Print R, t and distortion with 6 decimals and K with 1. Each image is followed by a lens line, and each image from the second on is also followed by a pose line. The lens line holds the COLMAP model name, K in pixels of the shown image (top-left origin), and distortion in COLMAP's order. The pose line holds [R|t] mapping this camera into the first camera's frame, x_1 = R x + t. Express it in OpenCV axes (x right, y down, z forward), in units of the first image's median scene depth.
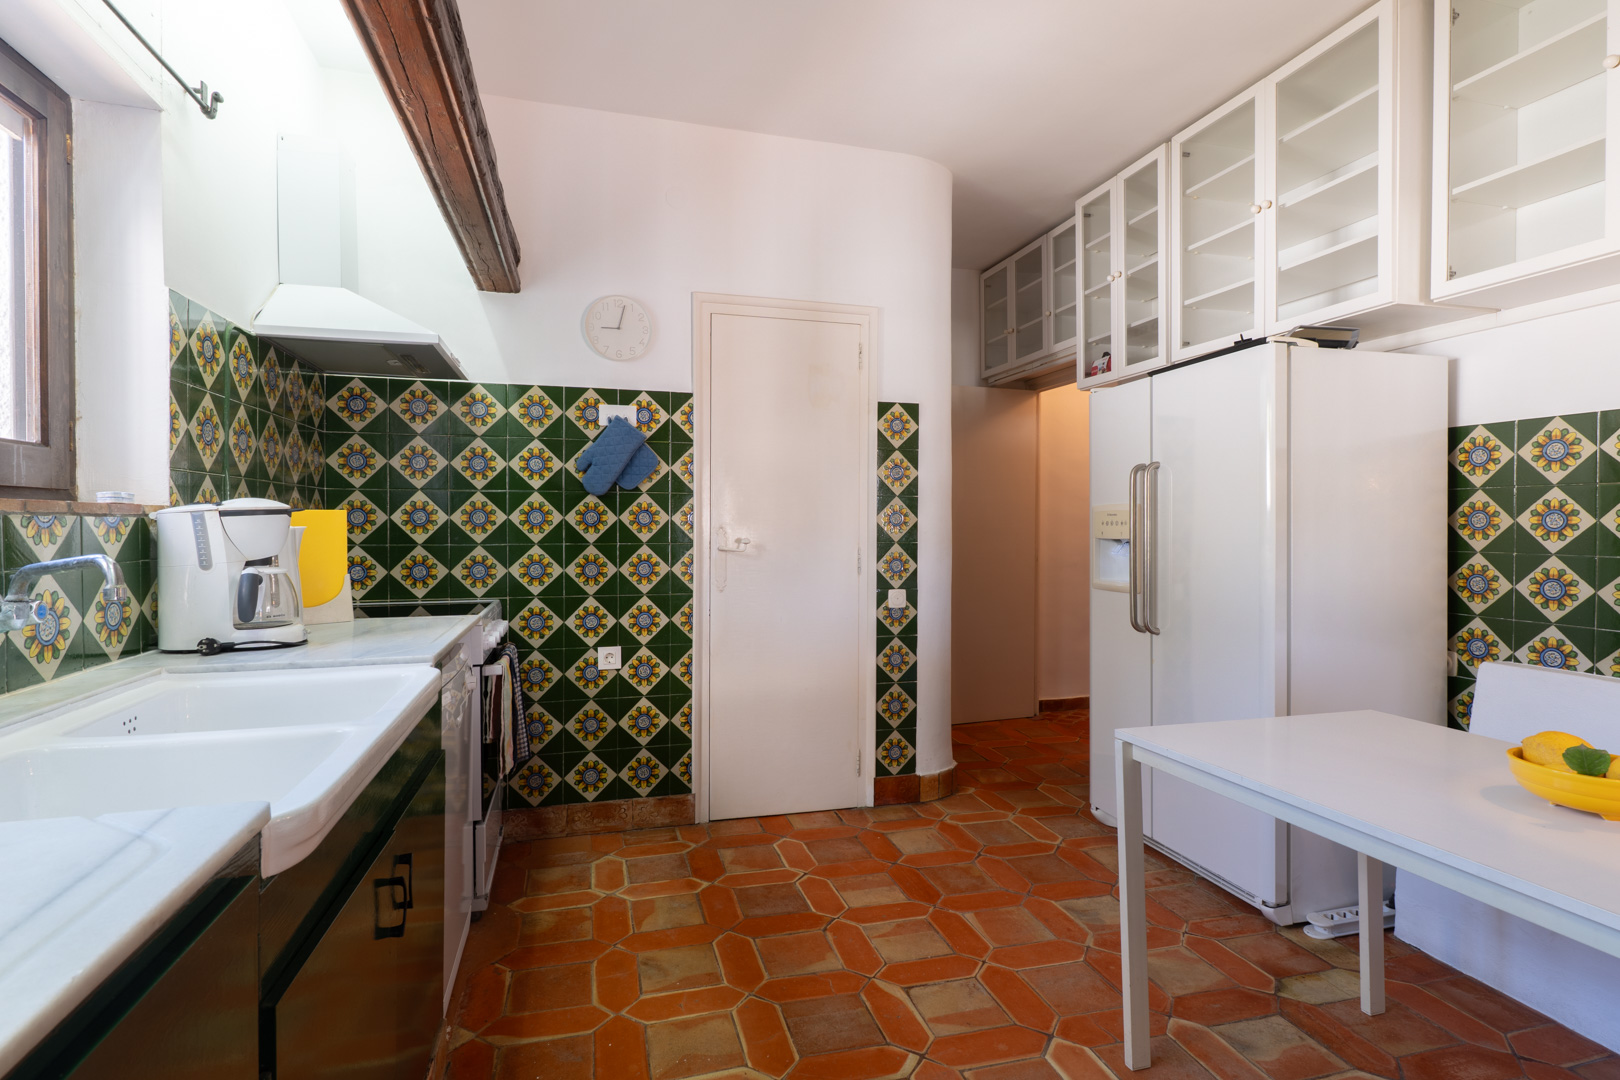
lens RADIAL K [[778.8, 0, 794.8], [0, 778.8, 535.7], [0, 0, 1]] dist [-0.002677, 0.001551]
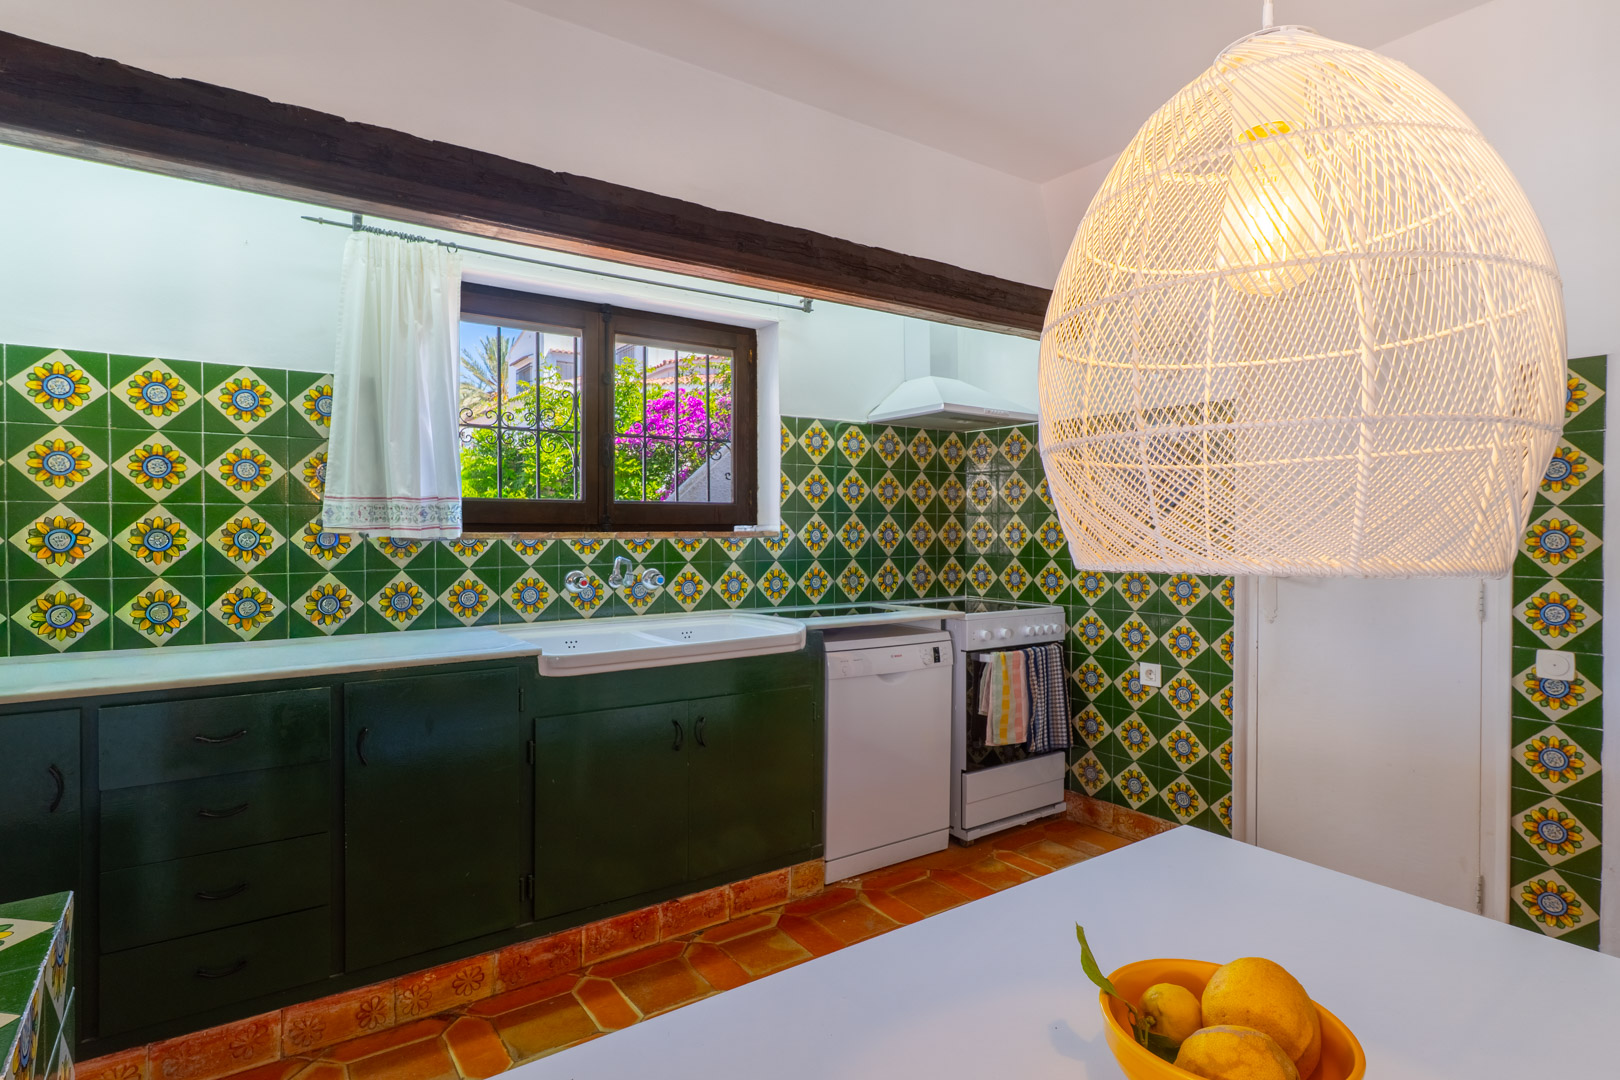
lens RADIAL K [[778.8, 0, 799.4], [0, 778.8, 545.3], [0, 0, 1]] dist [-0.002677, 0.001551]
pose [[0.370384, 0.018198, -0.928700, 0.527058], [-0.016601, 0.999778, 0.012970, -0.016695], [0.928730, 0.010614, 0.370604, 0.196087]]
